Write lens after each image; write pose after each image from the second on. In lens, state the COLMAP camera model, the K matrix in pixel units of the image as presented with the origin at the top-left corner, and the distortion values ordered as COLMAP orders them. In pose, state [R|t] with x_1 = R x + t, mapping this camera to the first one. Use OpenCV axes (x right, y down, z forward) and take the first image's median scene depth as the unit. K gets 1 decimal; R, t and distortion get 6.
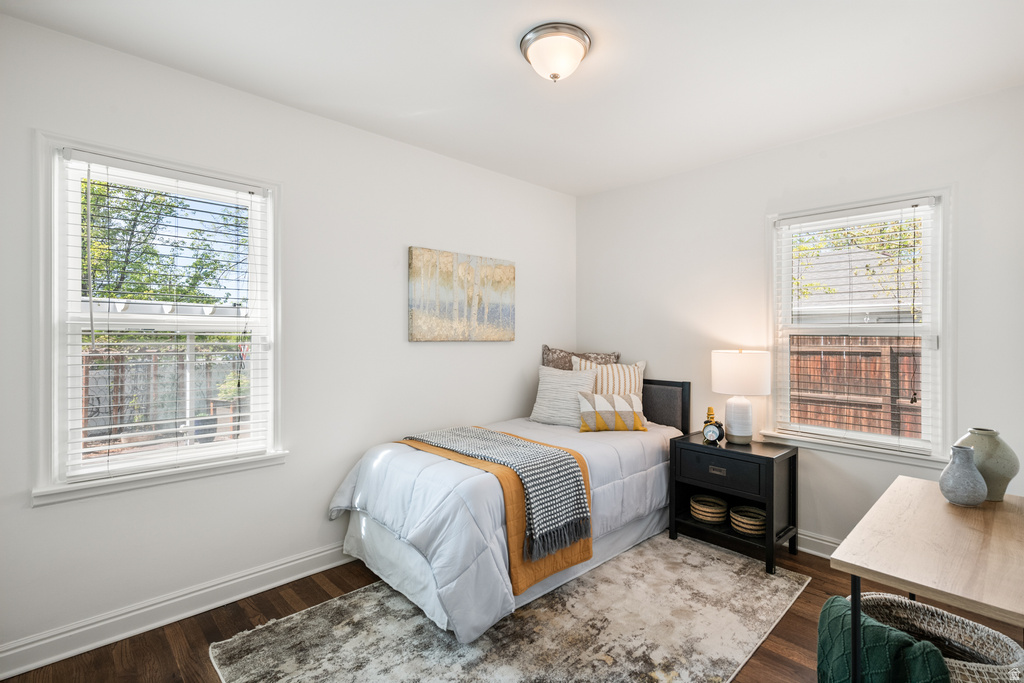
lens RADIAL K [[479.4, 0, 516.9], [0, 479.4, 334.5], [0, 0, 1]] dist [0.001297, 0.000181]
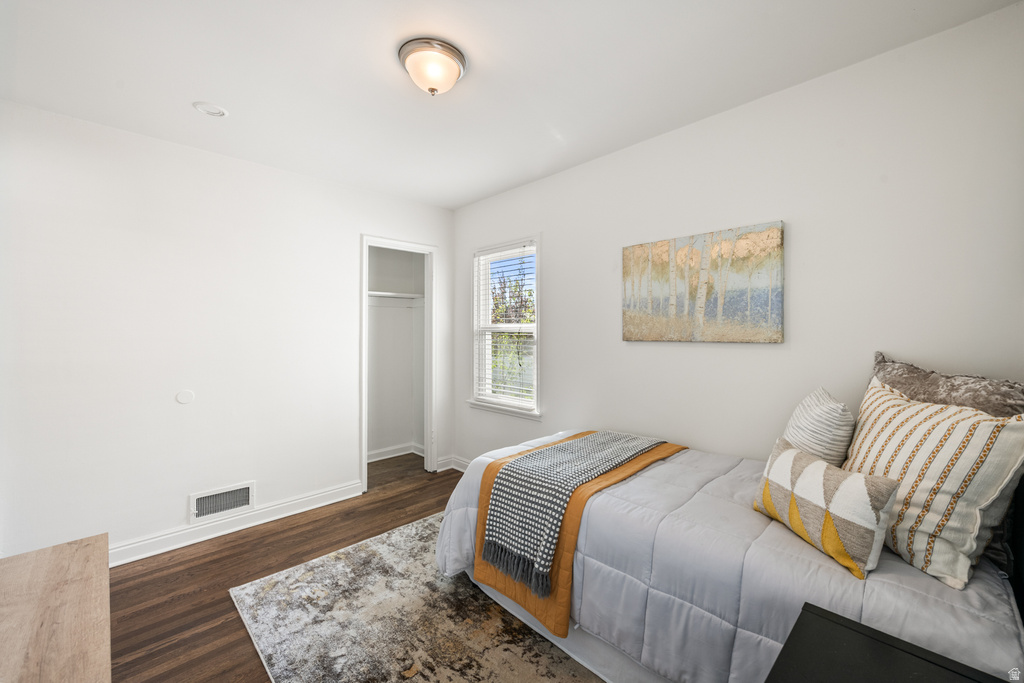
lens RADIAL K [[407.8, 0, 518.1], [0, 407.8, 336.3], [0, 0, 1]] dist [0.007210, 0.000041]
pose [[0.018181, -0.000101, -0.999835, 0.610466], [0.002146, 0.999998, -0.000062, 0.003996], [0.999832, -0.002145, 0.018182, 0.724467]]
